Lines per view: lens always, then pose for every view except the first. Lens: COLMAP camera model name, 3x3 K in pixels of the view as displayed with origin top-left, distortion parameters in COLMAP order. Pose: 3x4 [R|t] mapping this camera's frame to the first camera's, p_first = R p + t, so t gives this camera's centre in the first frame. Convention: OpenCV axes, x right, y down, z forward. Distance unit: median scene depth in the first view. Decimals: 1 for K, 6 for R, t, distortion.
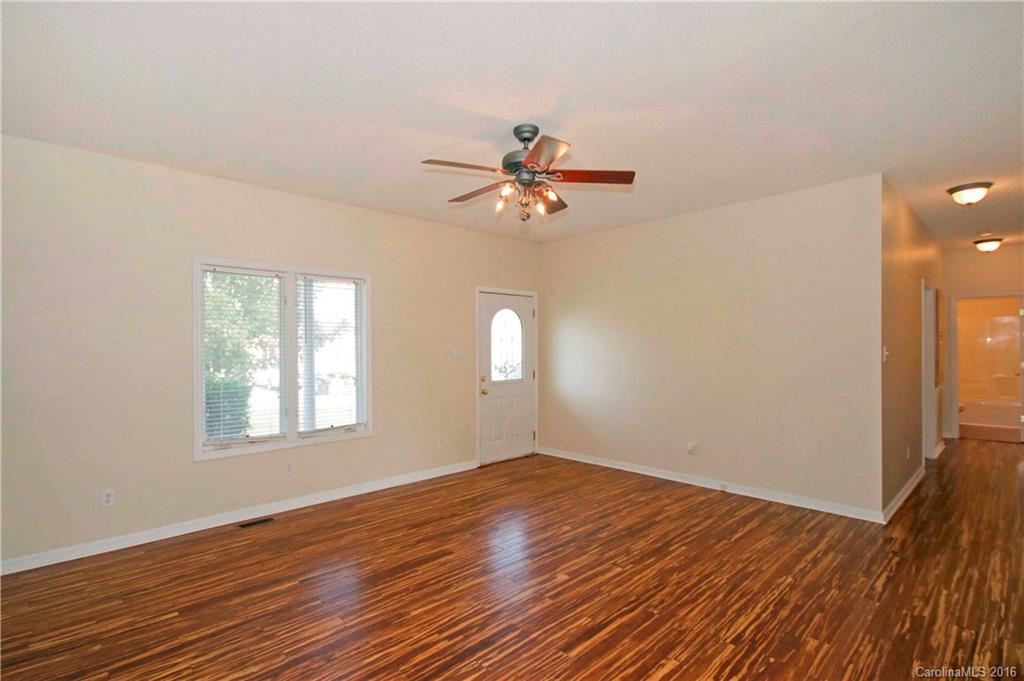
lens RADIAL K [[491.0, 0, 512.0], [0, 491.0, 340.5], [0, 0, 1]] dist [0.000244, 0.000046]
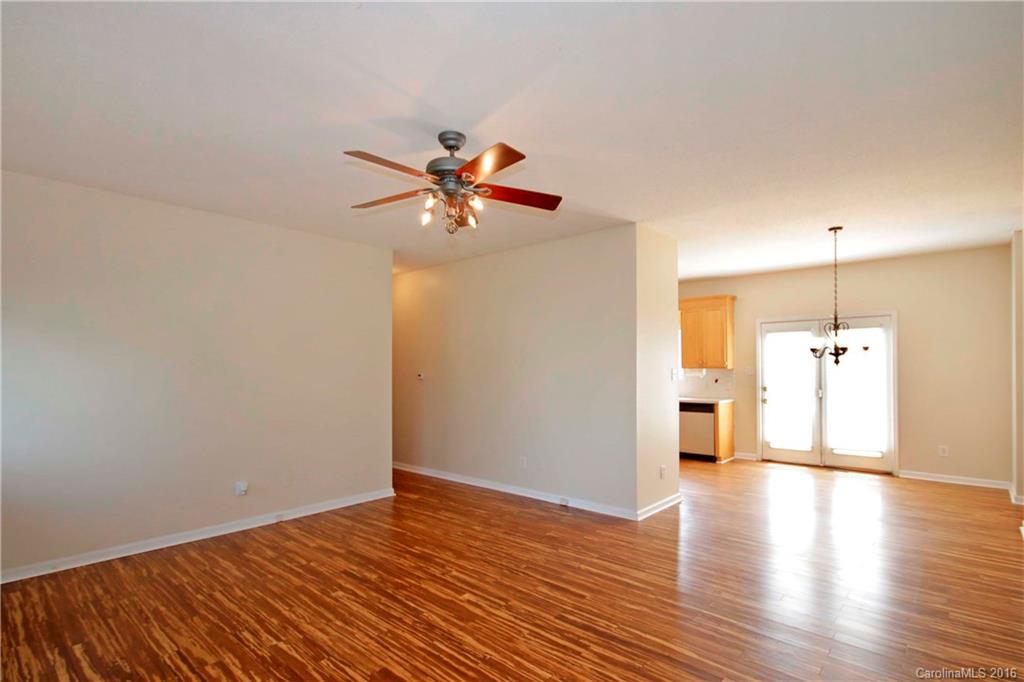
lens RADIAL K [[510.3, 0, 508.9], [0, 510.3, 363.4], [0, 0, 1]] dist [-0.000370, 0.000028]
pose [[-0.070620, 0.015443, 0.997384, -0.907426], [-0.005153, 0.999861, -0.015846, 0.013575], [-0.997490, -0.006258, -0.070531, 0.930370]]
